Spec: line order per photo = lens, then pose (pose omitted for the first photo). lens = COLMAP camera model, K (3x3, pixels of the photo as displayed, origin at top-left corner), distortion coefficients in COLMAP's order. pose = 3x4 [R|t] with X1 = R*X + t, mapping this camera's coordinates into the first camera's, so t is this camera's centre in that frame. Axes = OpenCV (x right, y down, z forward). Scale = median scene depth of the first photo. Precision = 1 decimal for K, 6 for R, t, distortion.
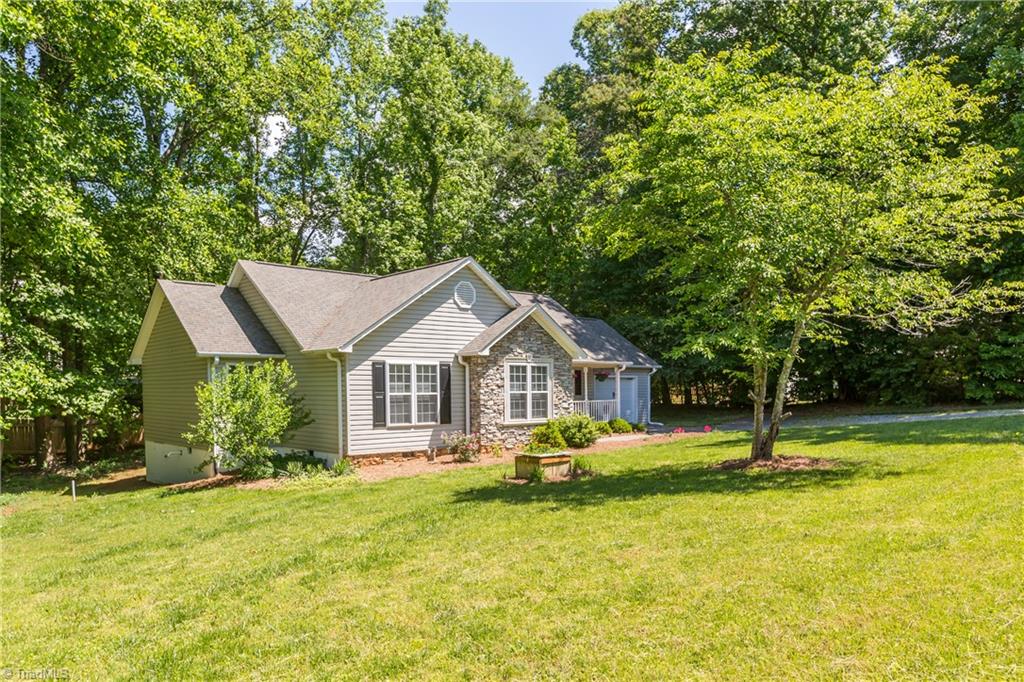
lens RADIAL K [[717.4, 0, 513.8], [0, 717.4, 419.9], [0, 0, 1]] dist [-0.003230, 0.000170]
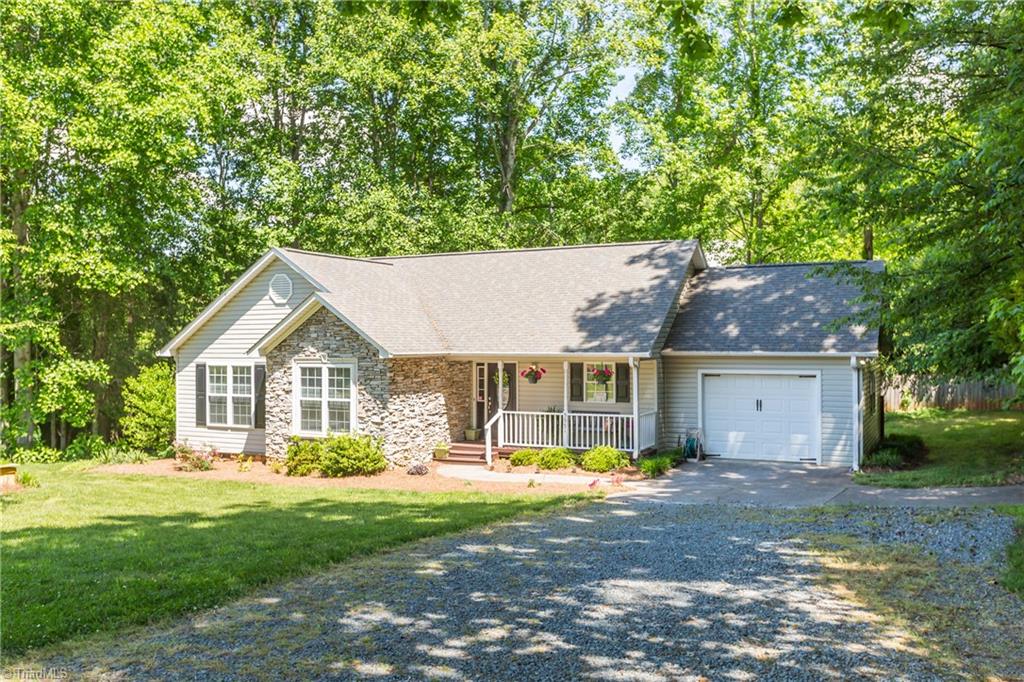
lens RADIAL K [[875.1, 0, 512.0], [0, 875.1, 341.0], [0, 0, 1]] dist [0.003228, 0.005736]
pose [[0.370112, 0.005506, -0.928971, 1.076735], [-0.036915, 0.999280, -0.008785, -0.109558], [0.928253, 0.037544, 0.370049, 0.866545]]
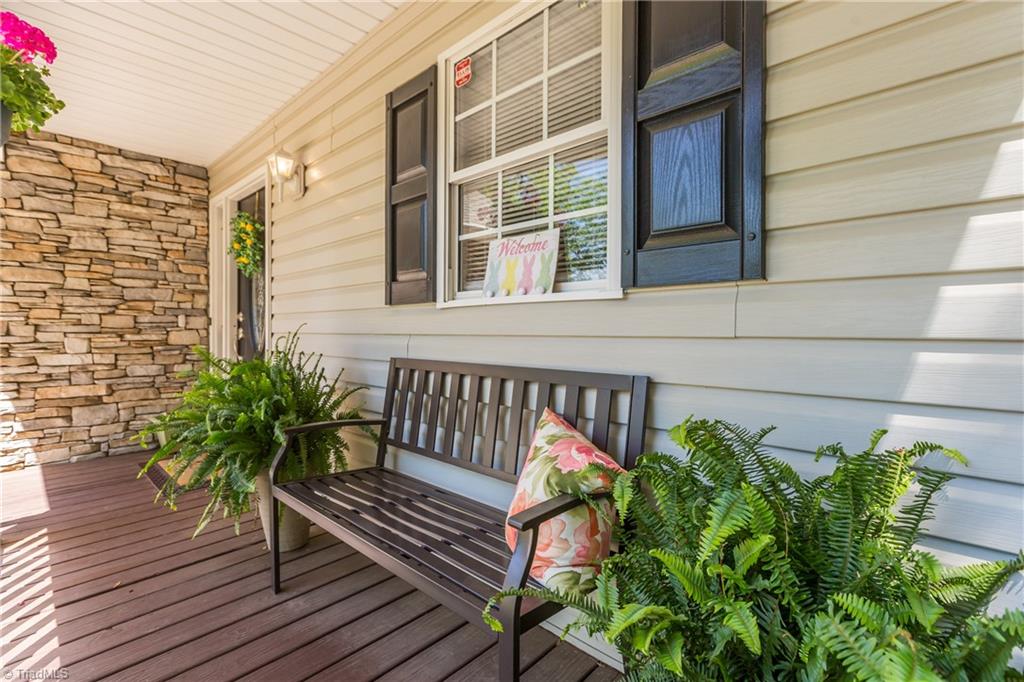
lens RADIAL K [[458.8, 0, 512.0], [0, 458.8, 341.0], [0, 0, 1]] dist [0.001447, 0.000051]
pose [[0.083856, 0.027781, -0.996091, 0.181186], [-0.042558, 0.998799, 0.024274, -0.041593], [0.995569, 0.040356, 0.084938, 1.368188]]
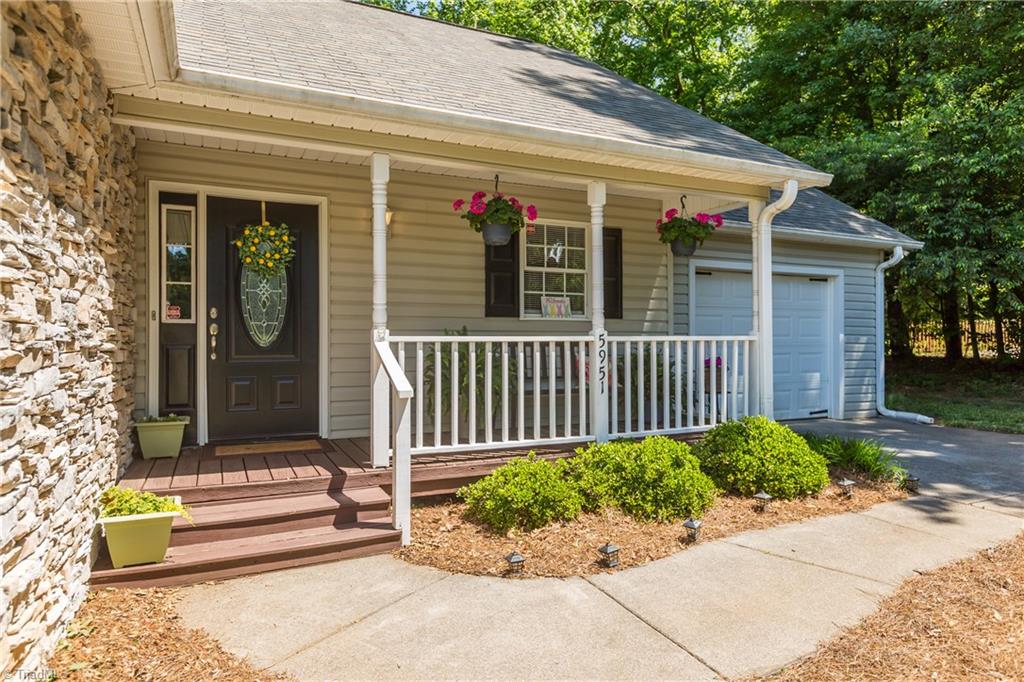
lens RADIAL K [[629.5, 0, 512.0], [0, 629.5, 341.0], [0, 0, 1]] dist [0.001397, 0.000064]
pose [[0.956950, 0.004114, -0.290223, 0.173169], [-0.016419, 0.999066, -0.039976, -0.022407], [0.289787, 0.043020, 0.956124, 1.063535]]
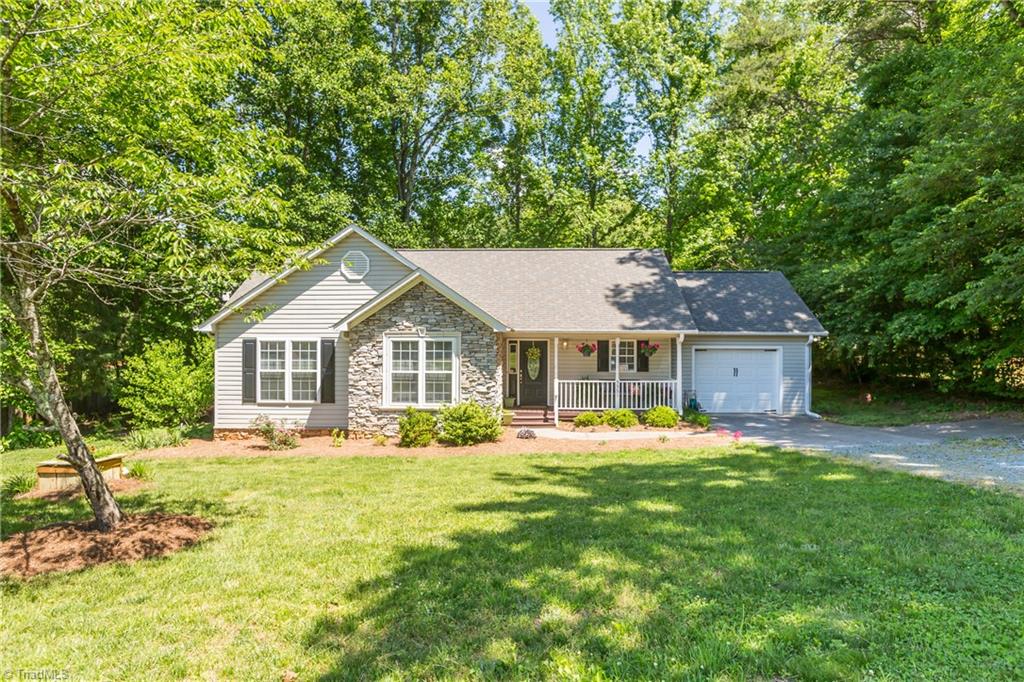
lens RADIAL K [[591.4, 0, 512.0], [0, 591.4, 341.0], [0, 0, 1]] dist [-0.001424, -0.000550]
pose [[0.721497, 0.006666, -0.692386, 0.612032], [-0.037007, 0.998896, -0.028946, -0.061921], [0.691428, 0.046508, 0.720947, 0.594412]]
